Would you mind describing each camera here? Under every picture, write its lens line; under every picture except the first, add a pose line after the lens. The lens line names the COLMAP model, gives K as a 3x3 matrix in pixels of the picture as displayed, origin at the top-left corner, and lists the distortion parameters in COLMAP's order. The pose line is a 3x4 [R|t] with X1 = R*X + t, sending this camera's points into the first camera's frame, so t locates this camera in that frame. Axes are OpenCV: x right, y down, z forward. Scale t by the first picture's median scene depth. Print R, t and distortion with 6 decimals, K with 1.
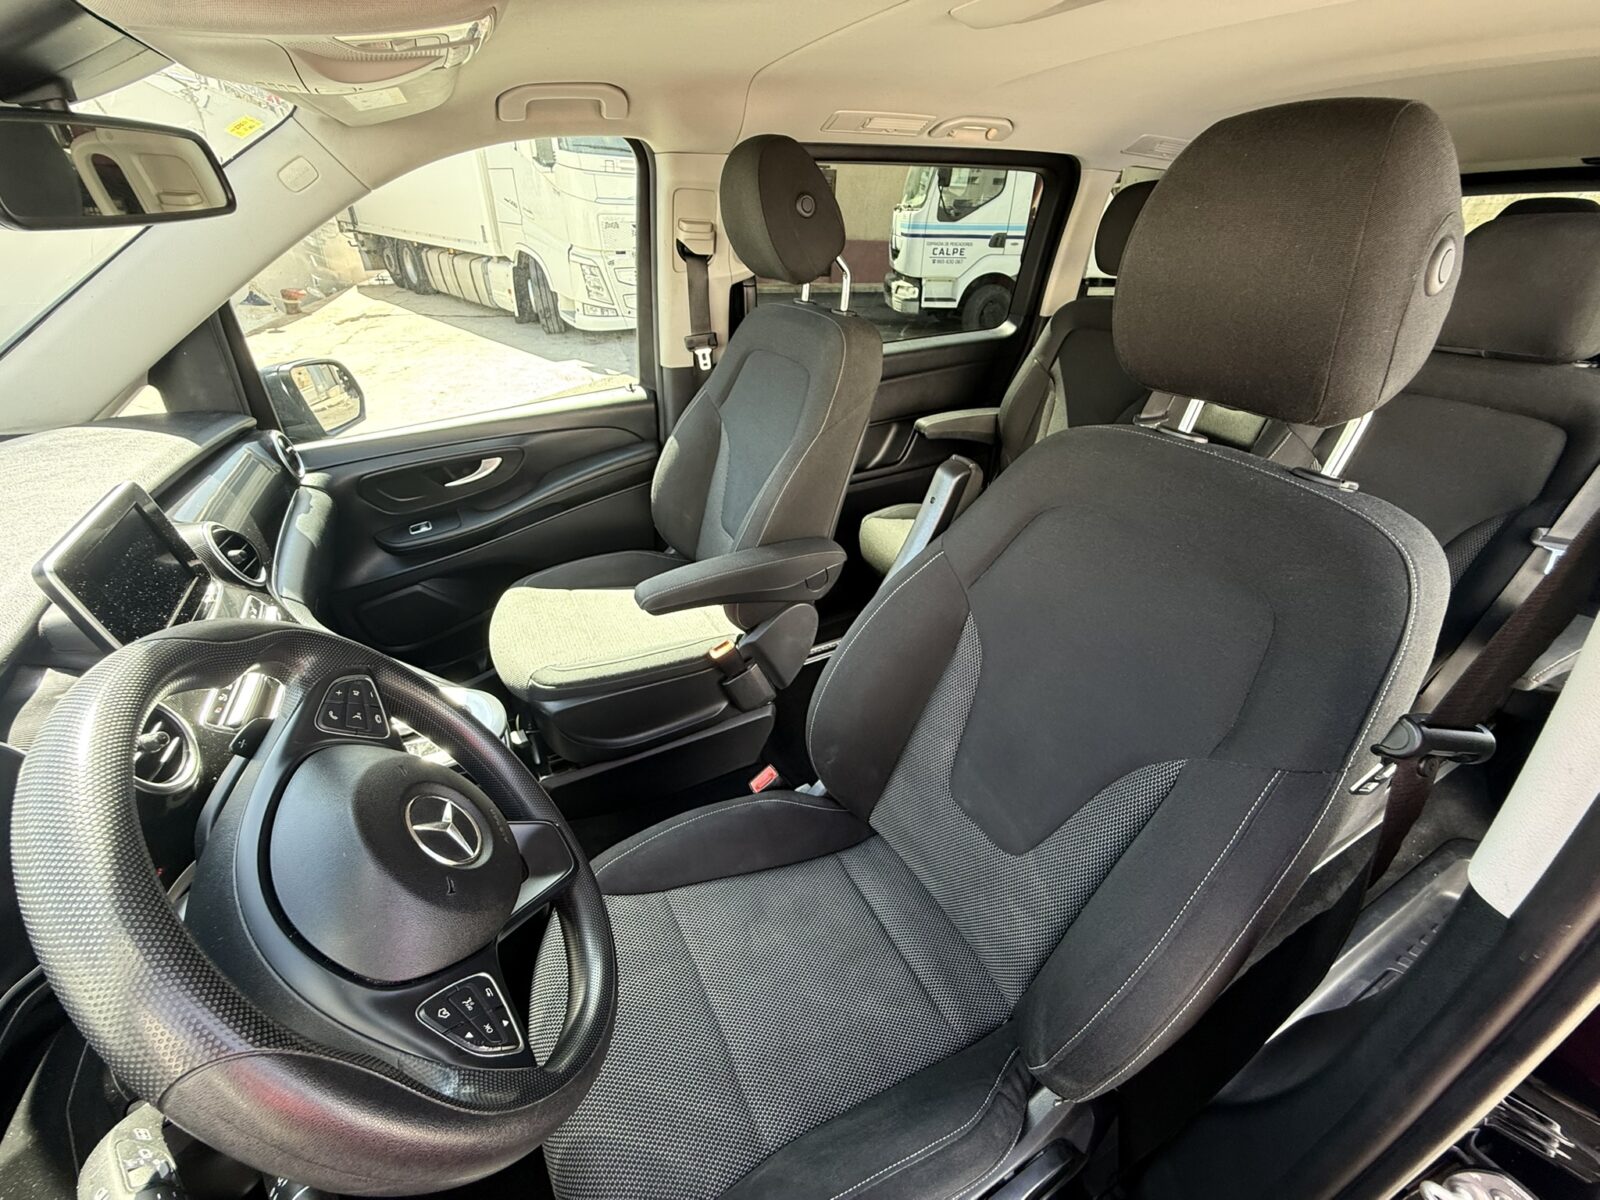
lens RADIAL K [[641.5, 0, 795.1], [0, 641.5, 608.0], [0, 0, 1]] dist [0.000933, 0.000120]
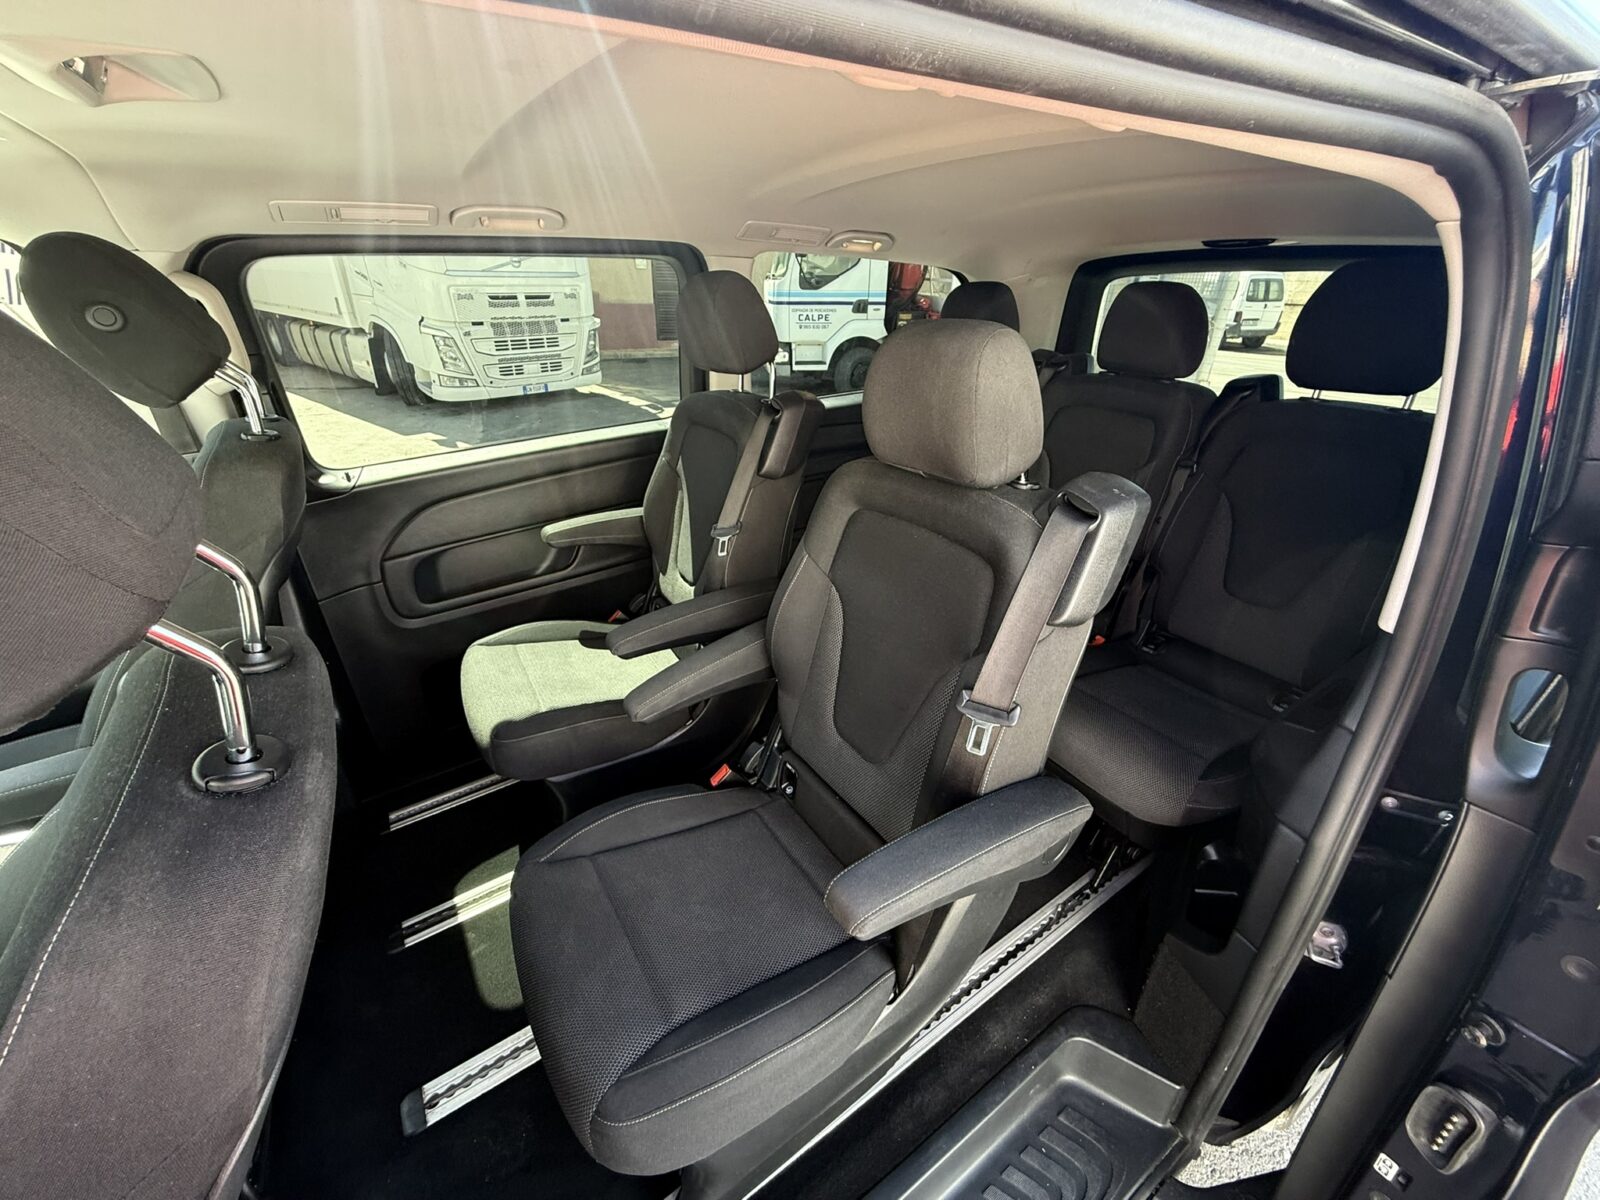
lens RADIAL K [[641.1, 0, 794.8], [0, 641.1, 603.6], [0, 0, 1]] dist [0.003921, 0.000410]
pose [[0.995251, -0.051740, 0.082457, 0.100924], [0.058320, 0.995128, -0.079494, -0.021981], [-0.077942, 0.083925, 0.993419, 0.024527]]
